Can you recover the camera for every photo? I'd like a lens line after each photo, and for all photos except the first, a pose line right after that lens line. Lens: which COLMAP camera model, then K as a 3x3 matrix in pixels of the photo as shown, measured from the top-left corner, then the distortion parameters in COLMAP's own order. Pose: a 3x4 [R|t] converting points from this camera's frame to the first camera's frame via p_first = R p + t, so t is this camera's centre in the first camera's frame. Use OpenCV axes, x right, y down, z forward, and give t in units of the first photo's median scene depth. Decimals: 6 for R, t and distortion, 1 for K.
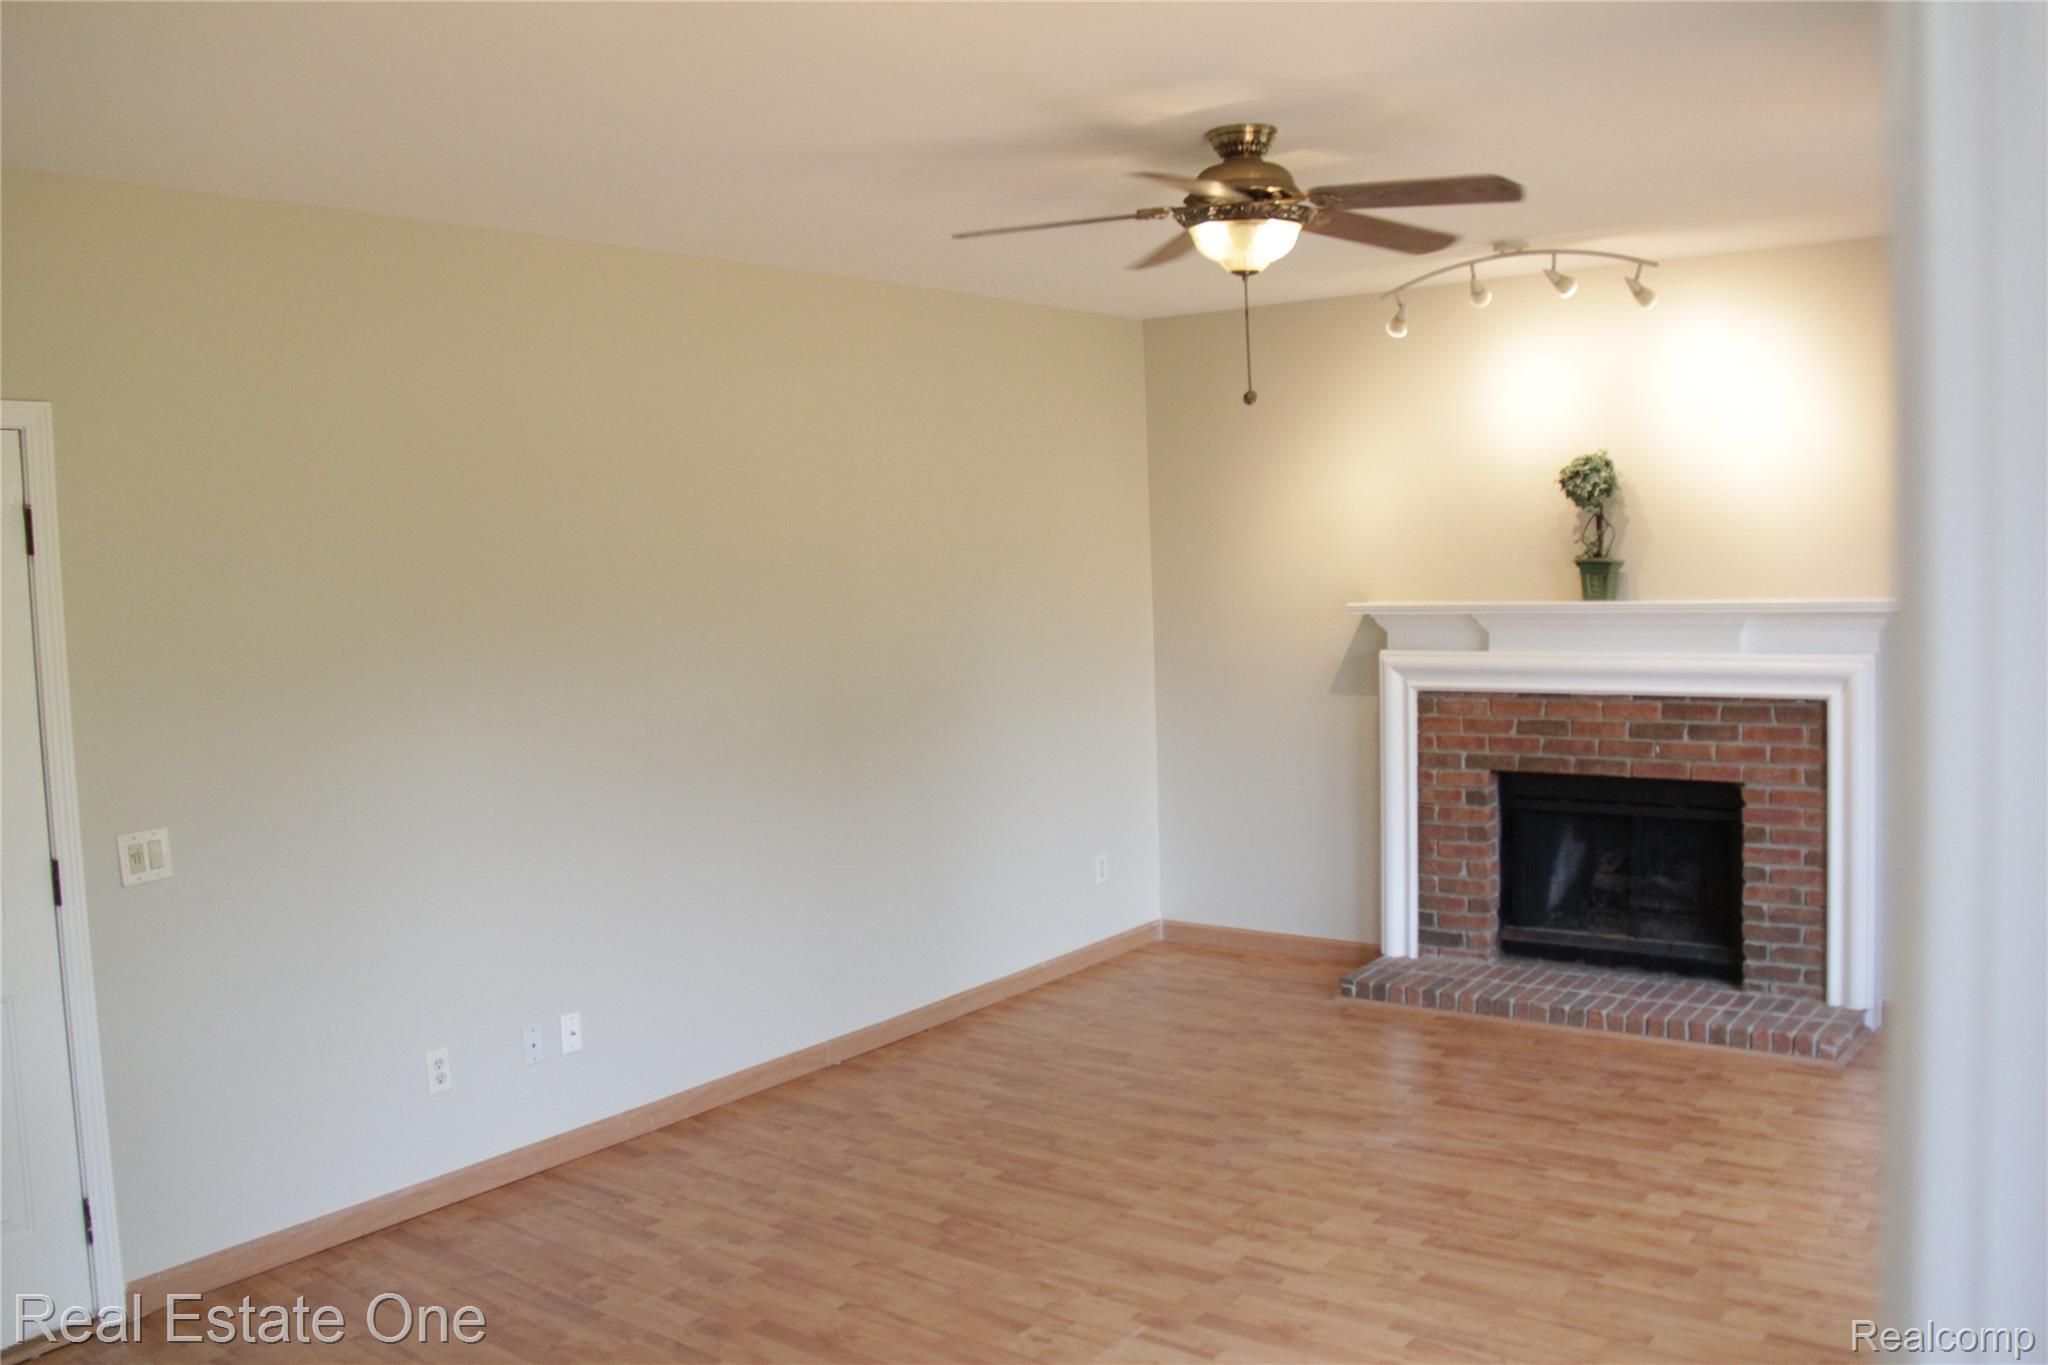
lens RADIAL K [[1737.0, 0, 1007.1], [0, 1737.0, 686.3], [0, 0, 1]] dist [-0.188251, 0.157918]
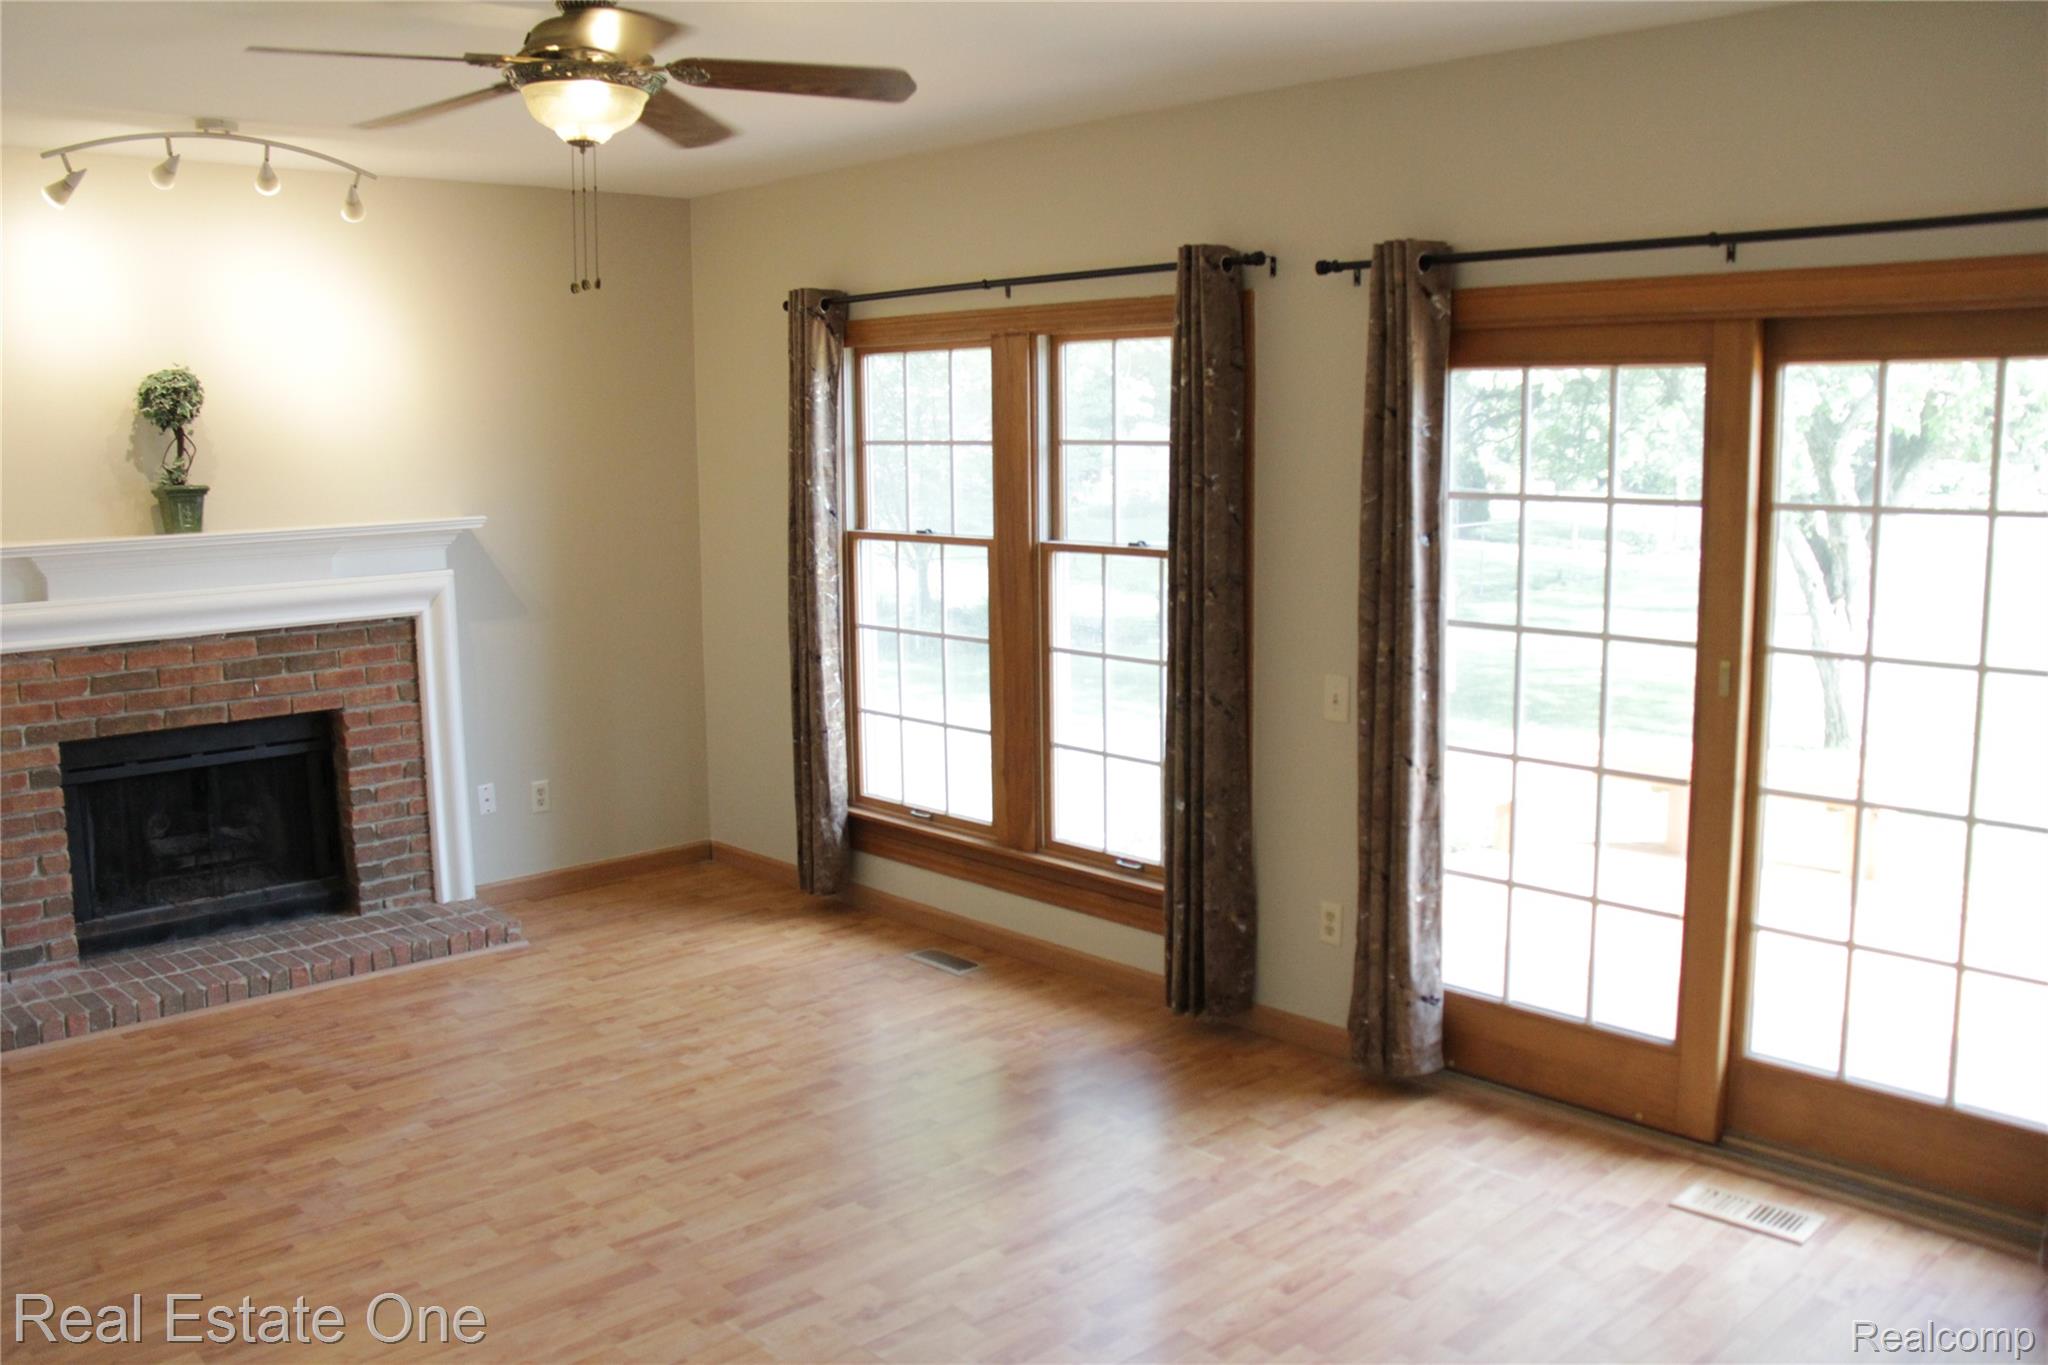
lens RADIAL K [[1737.0, 0, 1012.5], [0, 1737.0, 680.1], [0, 0, 1]] dist [-0.188251, 0.157918]
pose [[0.150112, -0.107030, 0.982859, -0.489264], [0.084759, 0.991856, 0.095065, -0.020967], [-0.985029, 0.069035, 0.157961, 0.454118]]
